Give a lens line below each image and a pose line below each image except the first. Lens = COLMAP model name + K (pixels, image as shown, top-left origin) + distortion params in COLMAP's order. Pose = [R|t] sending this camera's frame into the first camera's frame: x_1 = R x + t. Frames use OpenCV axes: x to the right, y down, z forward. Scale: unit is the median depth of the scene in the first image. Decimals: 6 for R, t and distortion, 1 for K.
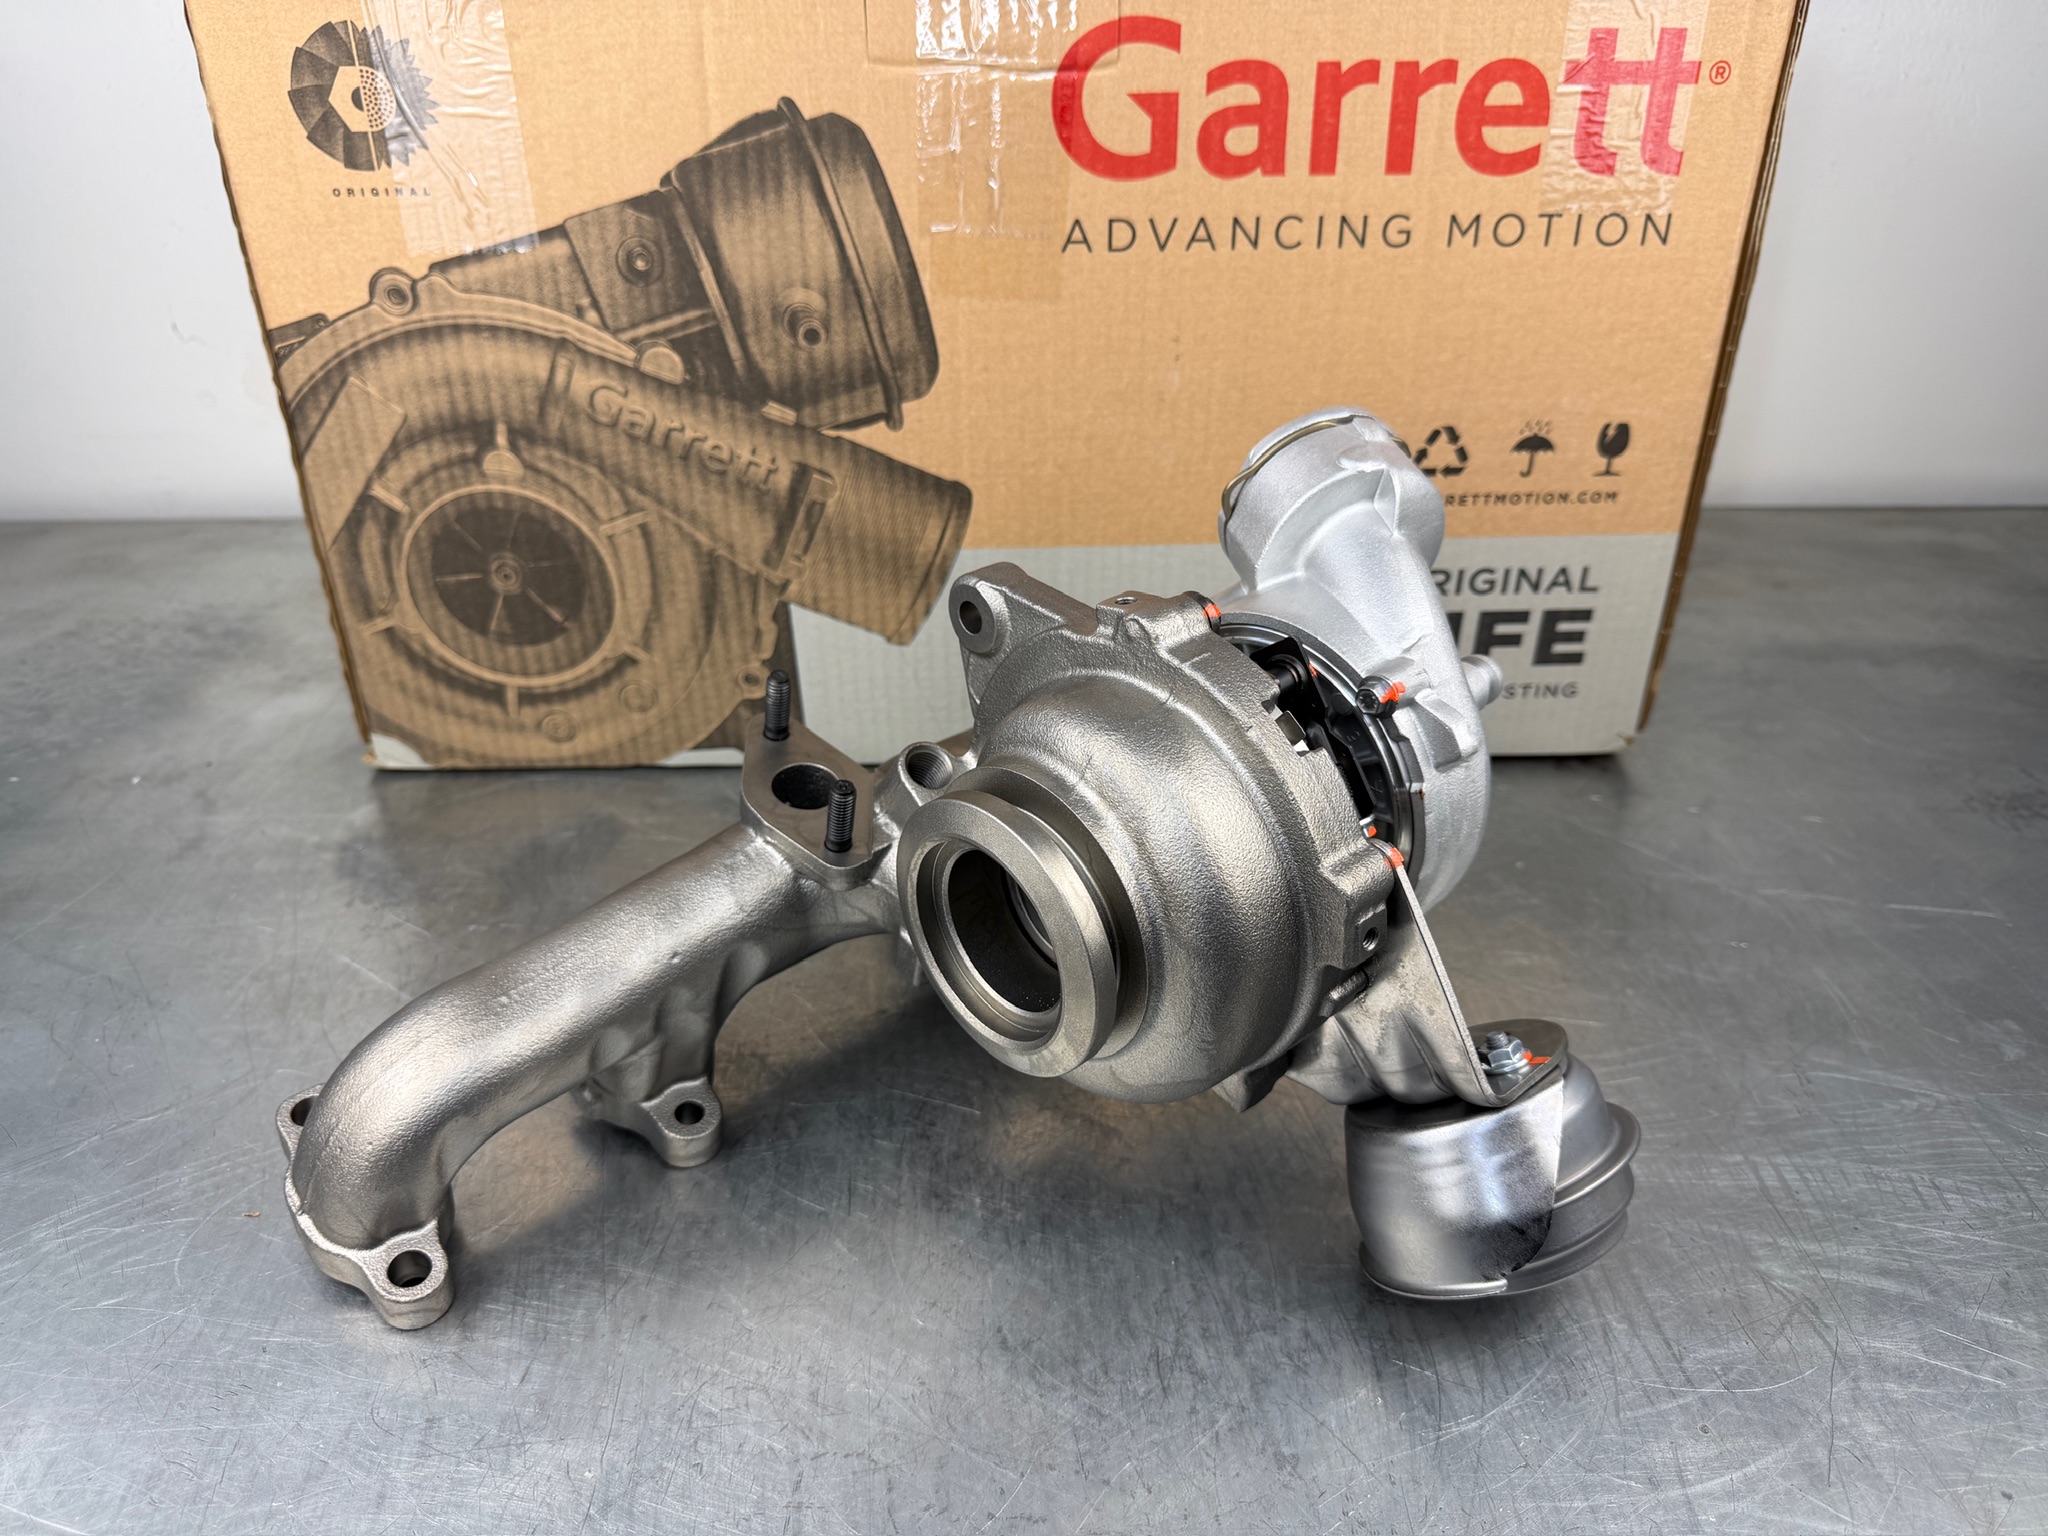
lens RADIAL K [[1466.8, 0, 1021.6], [0, 1466.8, 760.2], [0, 0, 1]] dist [-0.026412, 0.007202]
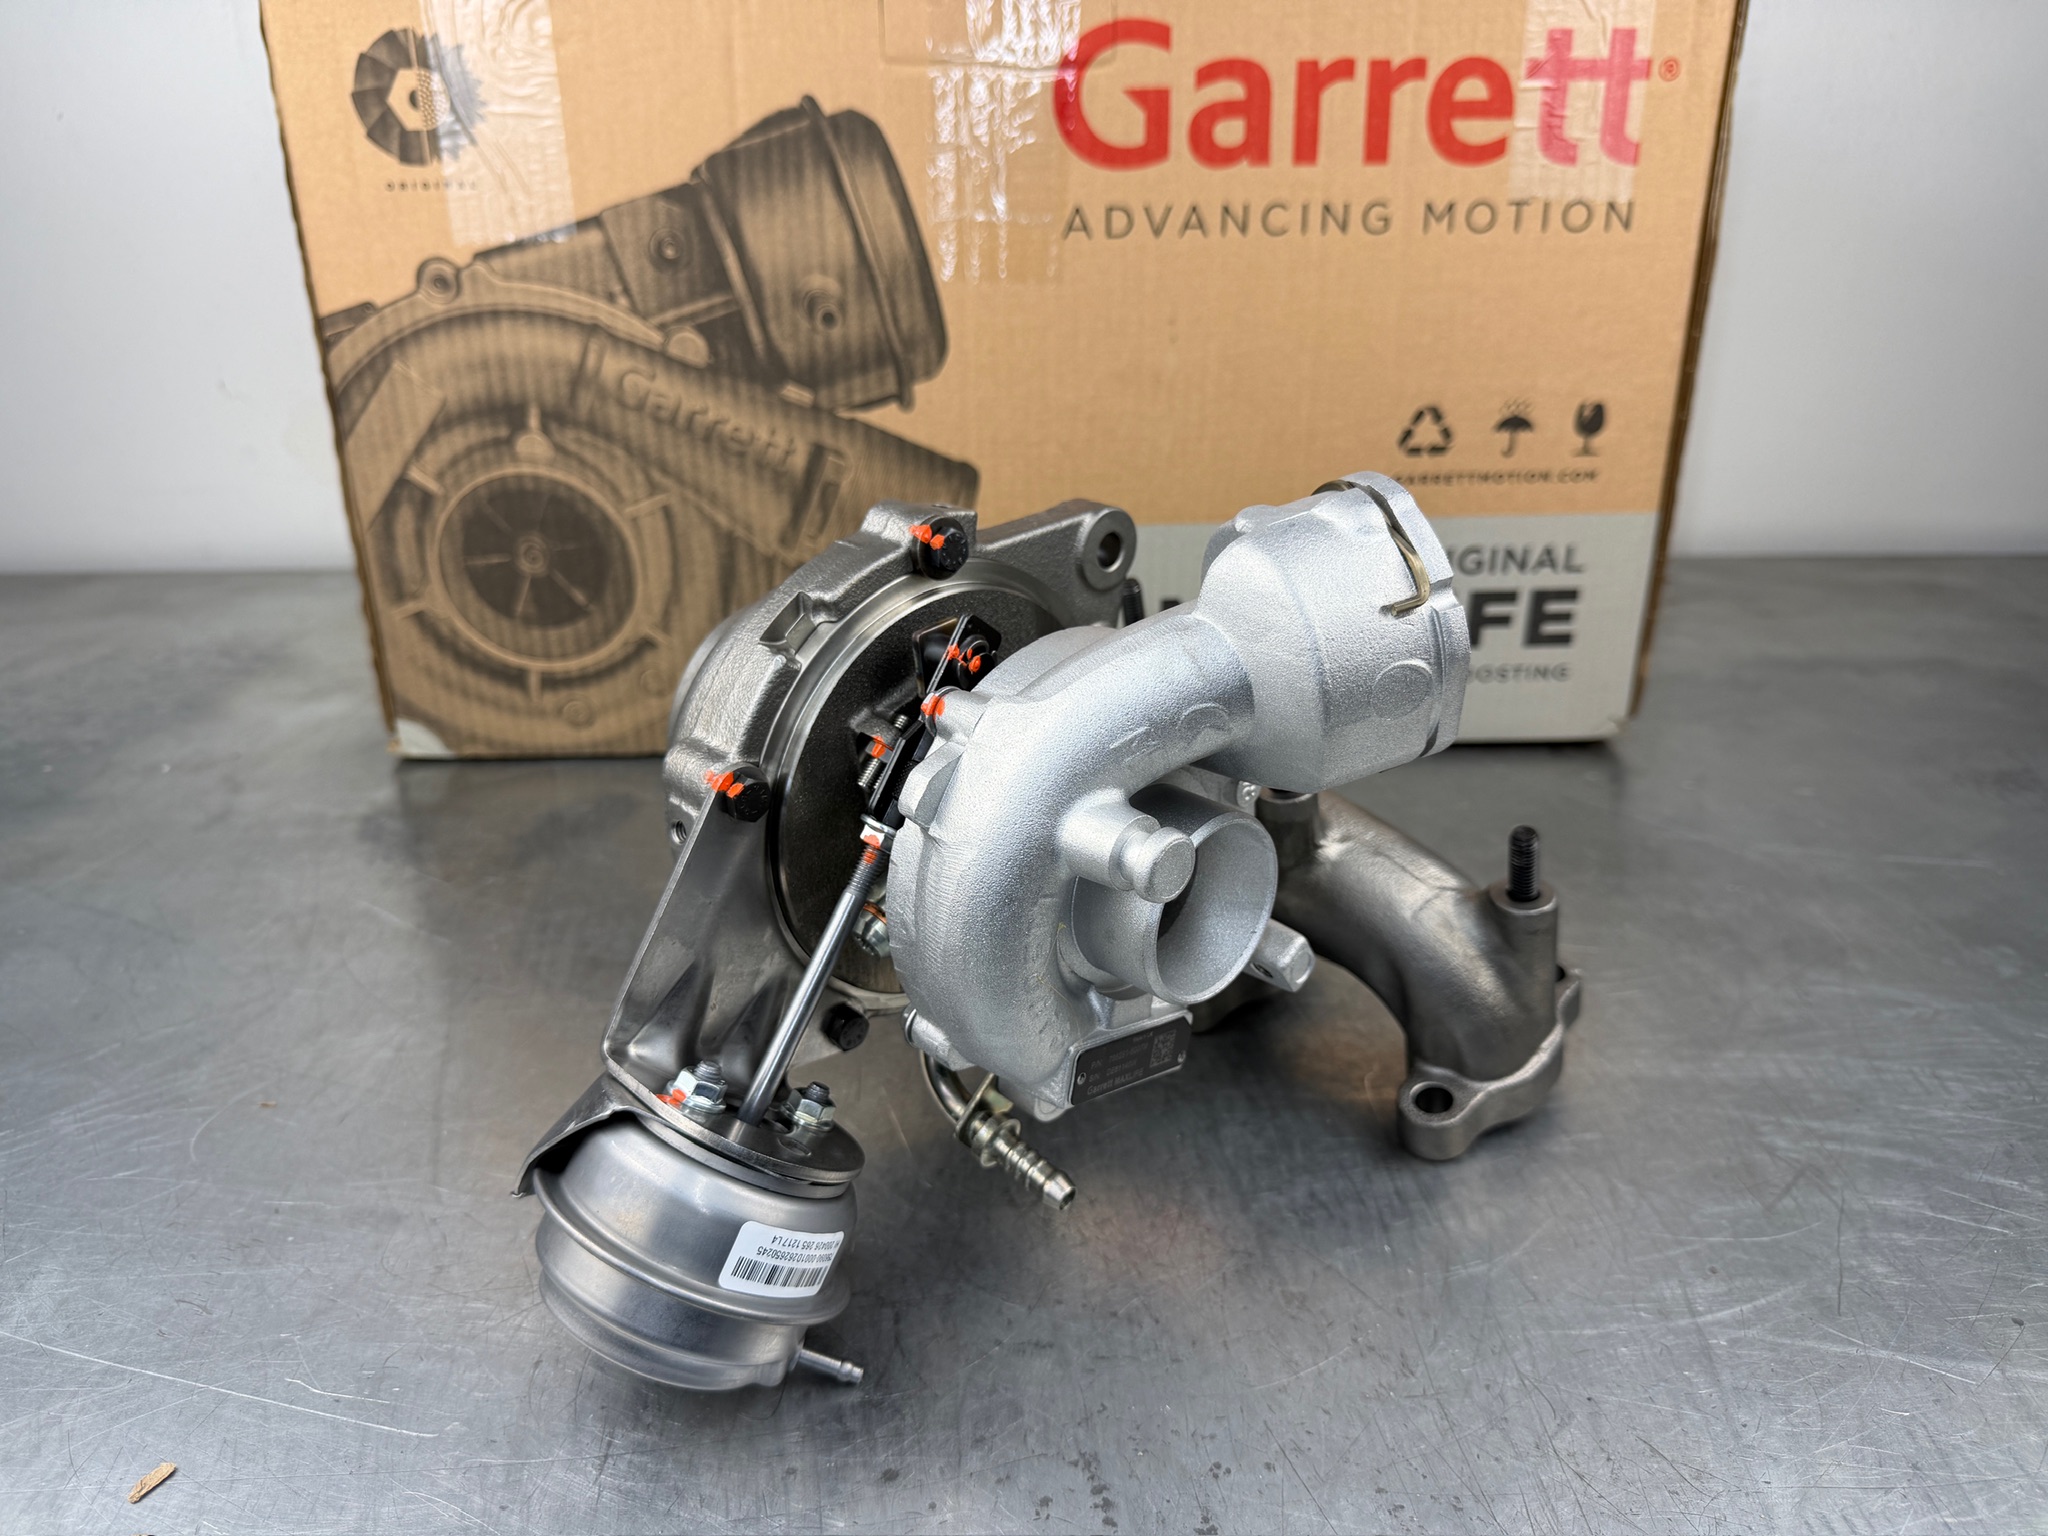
lens RADIAL K [[1476.0, 0, 1019.9], [0, 1476.0, 778.3], [0, 0, 1]] dist [-0.028764, 0.004853]
pose [[0.999969, -0.004056, -0.006763, 0.001603], [0.003302, 0.994150, -0.107955, 0.162545], [0.007161, 0.107929, 0.994133, -0.027270]]
